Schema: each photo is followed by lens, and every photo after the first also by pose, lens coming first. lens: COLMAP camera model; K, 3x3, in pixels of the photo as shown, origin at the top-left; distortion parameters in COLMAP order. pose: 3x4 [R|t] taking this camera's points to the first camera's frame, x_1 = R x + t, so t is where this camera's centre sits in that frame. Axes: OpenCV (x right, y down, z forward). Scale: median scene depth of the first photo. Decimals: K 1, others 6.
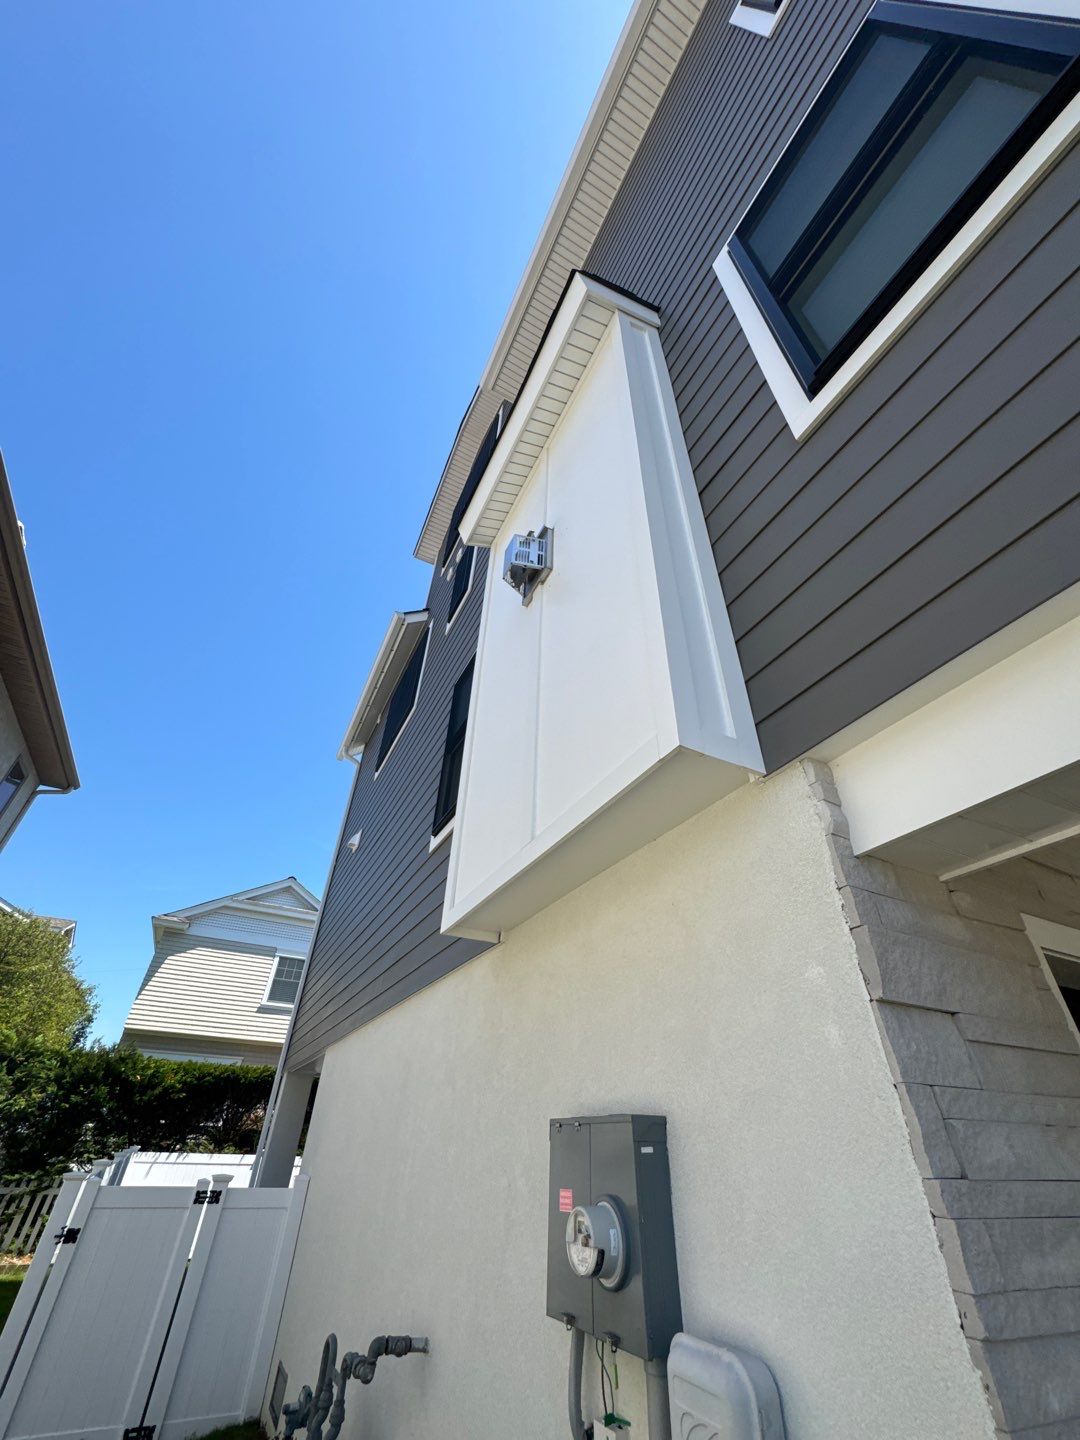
lens RADIAL K [[572.0, 0, 540.0], [0, 572.0, 720.0], [0, 0, 1]] dist [0.000363, 0.000250]
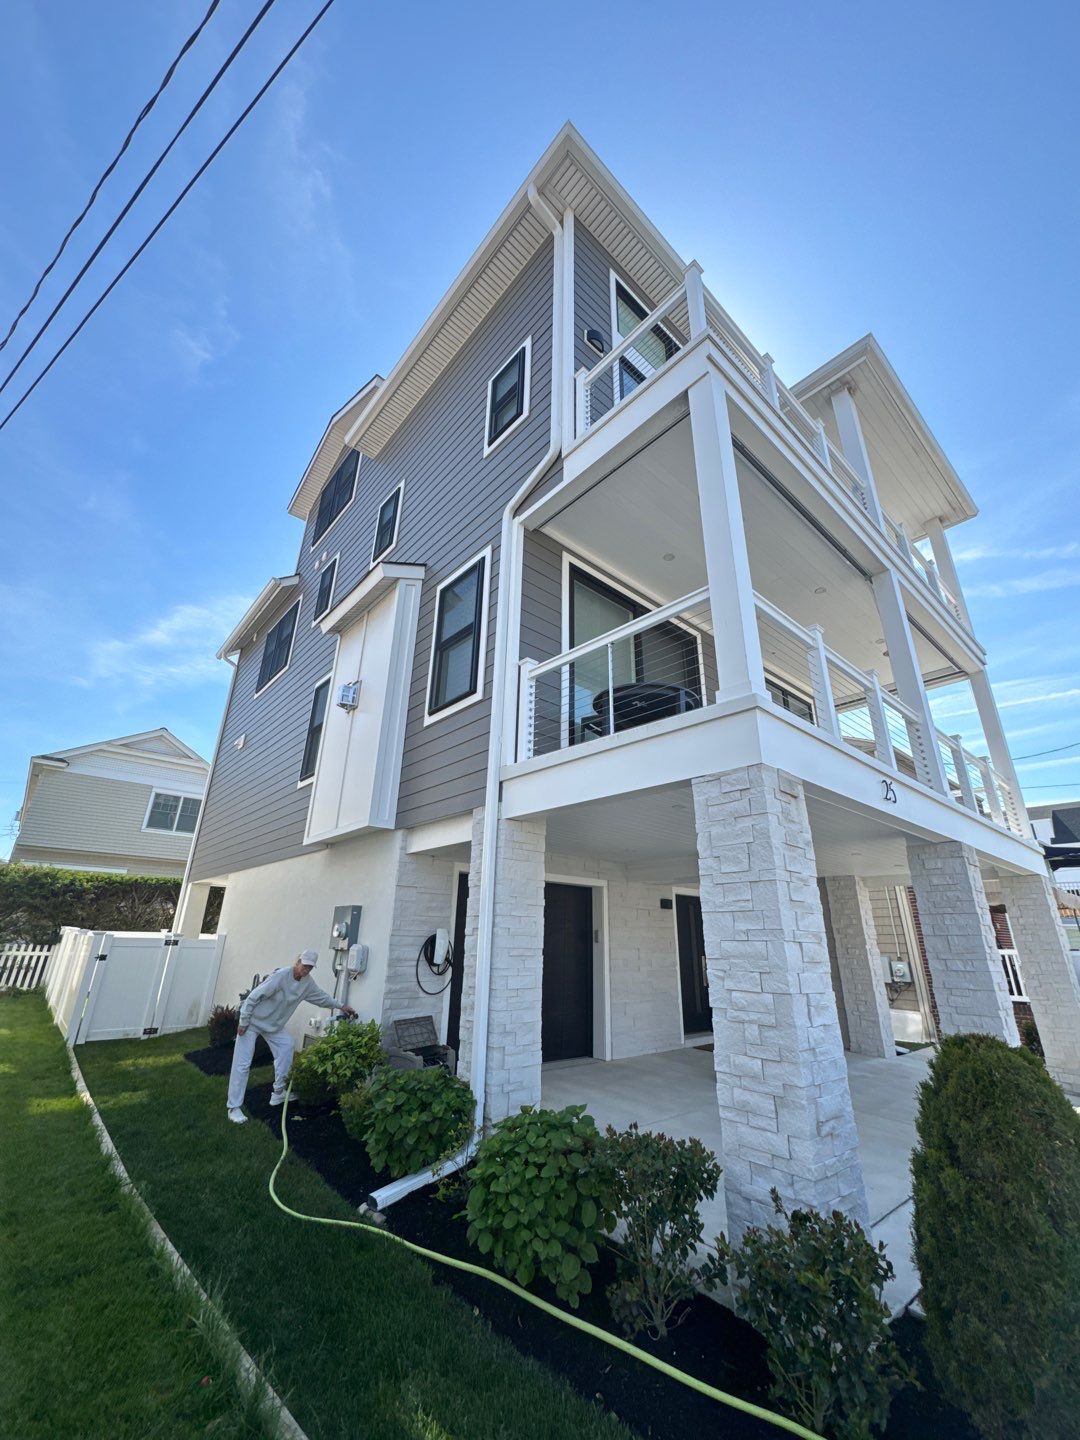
lens RADIAL K [[572.0, 0, 540.0], [0, 572.0, 720.0], [0, 0, 1]] dist [0.000363, 0.000250]
pose [[0.970030, 0.082555, 0.228531, 0.134483], [-0.142281, 0.955394, 0.258802, -0.584212], [-0.196972, -0.283562, 0.938507, -0.873322]]
